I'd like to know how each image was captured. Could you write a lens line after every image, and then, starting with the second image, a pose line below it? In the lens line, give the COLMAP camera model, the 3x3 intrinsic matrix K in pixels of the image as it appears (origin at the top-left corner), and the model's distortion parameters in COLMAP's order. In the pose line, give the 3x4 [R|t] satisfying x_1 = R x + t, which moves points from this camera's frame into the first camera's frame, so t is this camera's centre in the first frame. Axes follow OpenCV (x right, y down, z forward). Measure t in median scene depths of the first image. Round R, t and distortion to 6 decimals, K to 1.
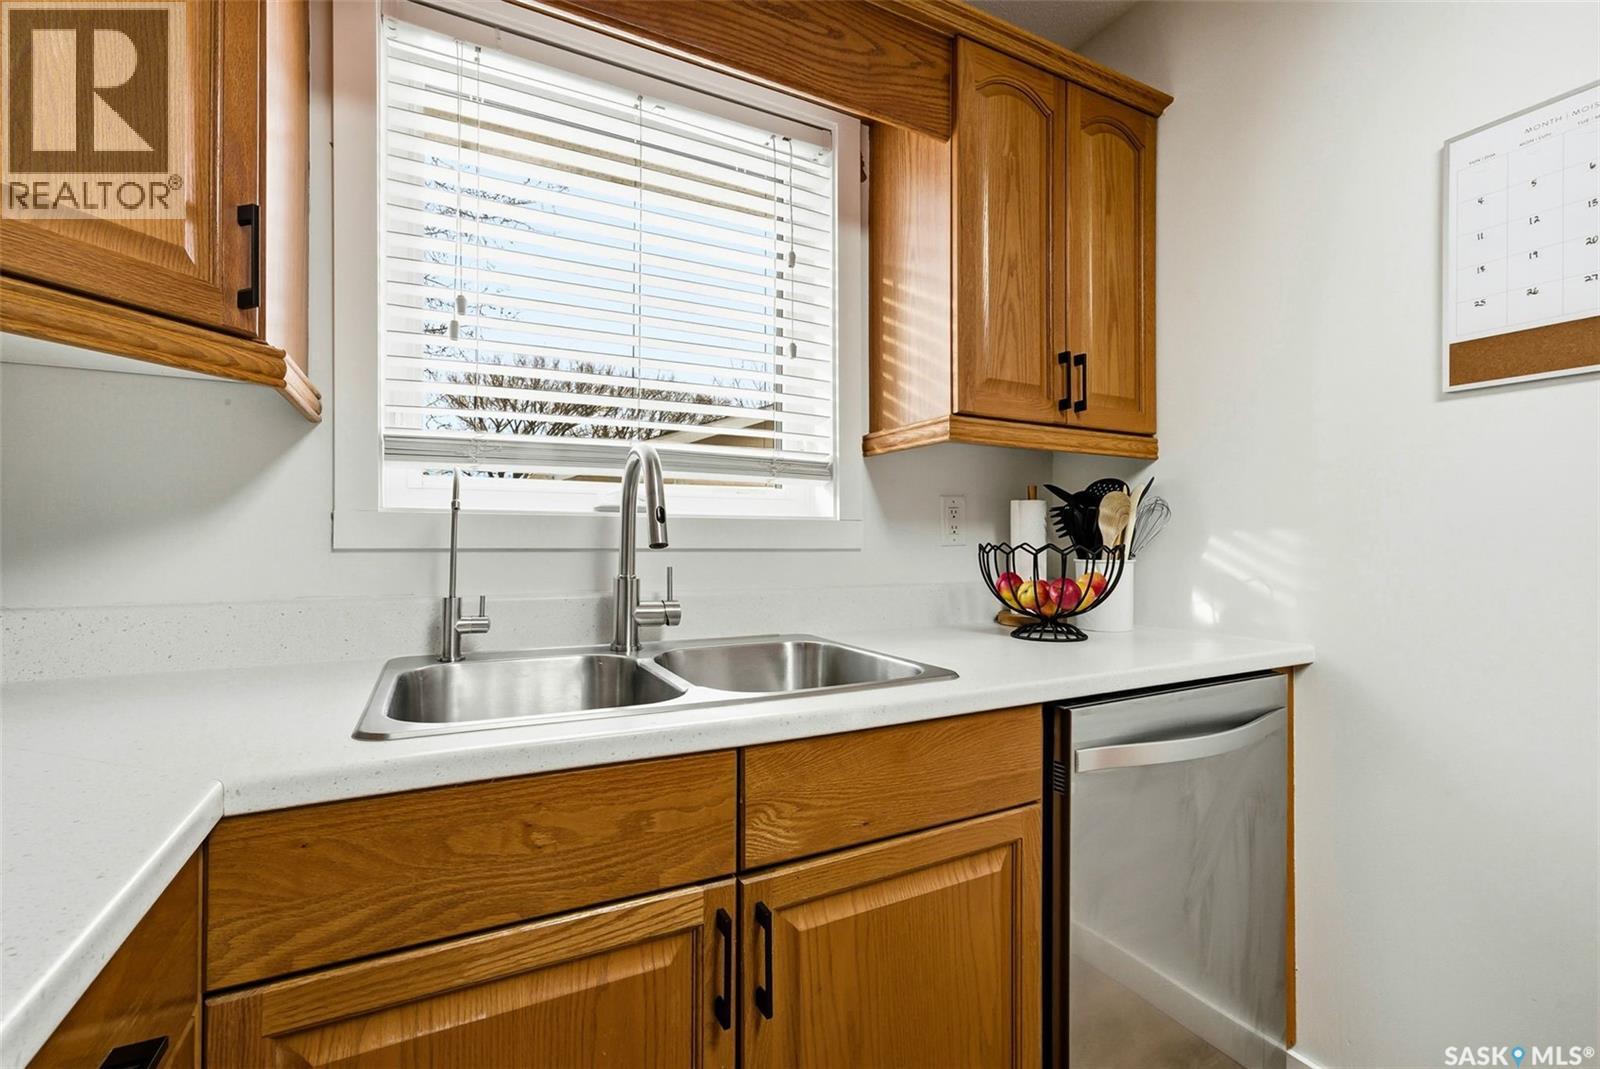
lens RADIAL K [[693.0, 0, 802.0], [0, 693.0, 534.2], [0, 0, 1]] dist [-0.001673, -0.000066]
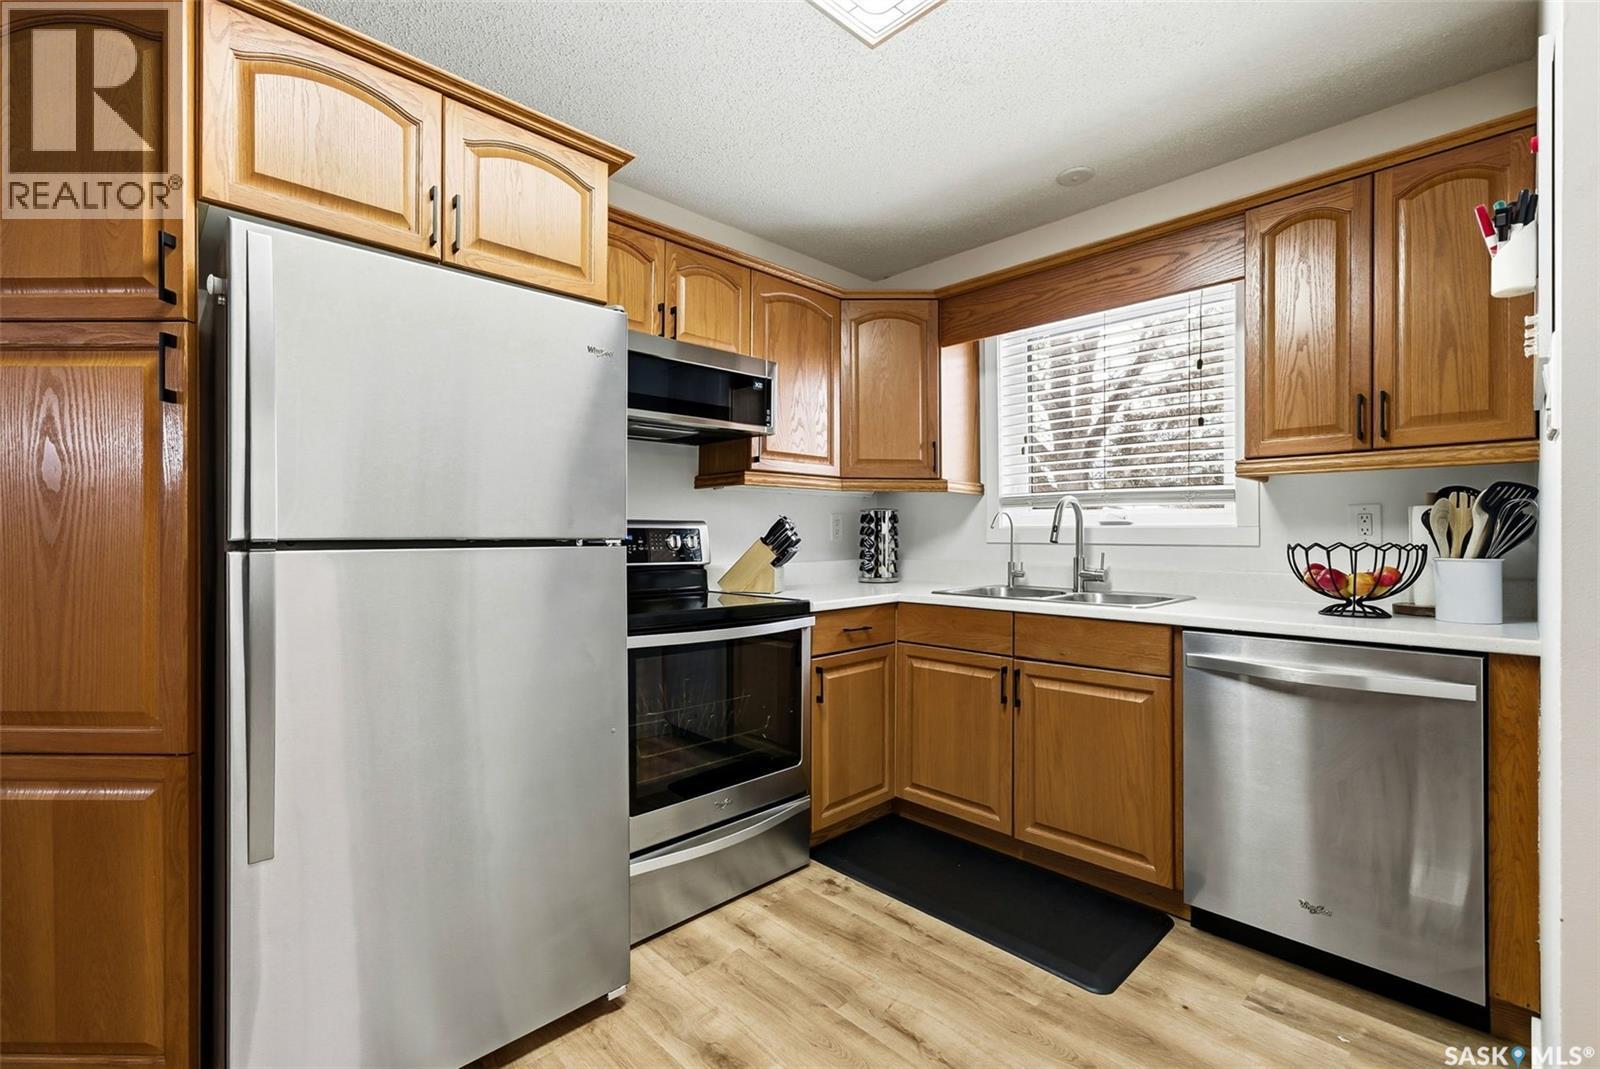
lens RADIAL K [[693.0, 0, 800.7], [0, 693.0, 536.0], [0, 0, 1]] dist [-0.001673, -0.000066]
pose [[0.298649, -0.002164, -0.954361, 1.662602], [0.006034, 0.999982, -0.000380, -0.006242], [0.954344, -0.005645, 0.298656, -0.479811]]
